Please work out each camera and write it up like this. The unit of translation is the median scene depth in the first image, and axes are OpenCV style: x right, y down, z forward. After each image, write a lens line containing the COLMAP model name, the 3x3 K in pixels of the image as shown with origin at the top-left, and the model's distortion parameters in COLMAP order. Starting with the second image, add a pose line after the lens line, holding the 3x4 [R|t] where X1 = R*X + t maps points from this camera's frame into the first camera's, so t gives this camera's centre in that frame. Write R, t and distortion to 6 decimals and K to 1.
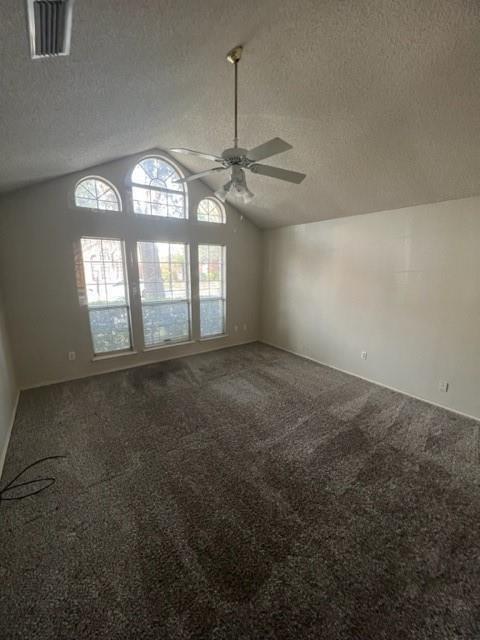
lens RADIAL K [[257.2, 0, 240.0], [0, 257.2, 320.0], [0, 0, 1]] dist [-0.000055, 0.000030]
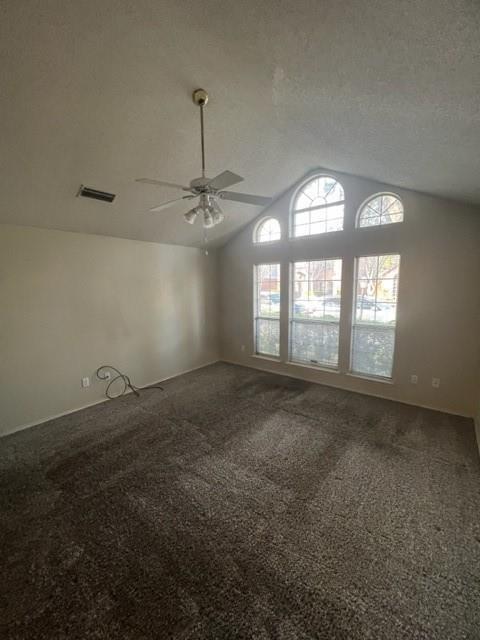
lens RADIAL K [[258.5, 0, 239.8], [0, 258.5, 322.8], [0, 0, 1]] dist [0.000076, 0.000027]
pose [[0.251991, 0.127653, -0.959273, 0.620194], [-0.176884, 0.980638, 0.084031, -0.105341], [0.951427, 0.148505, 0.269691, 0.516992]]
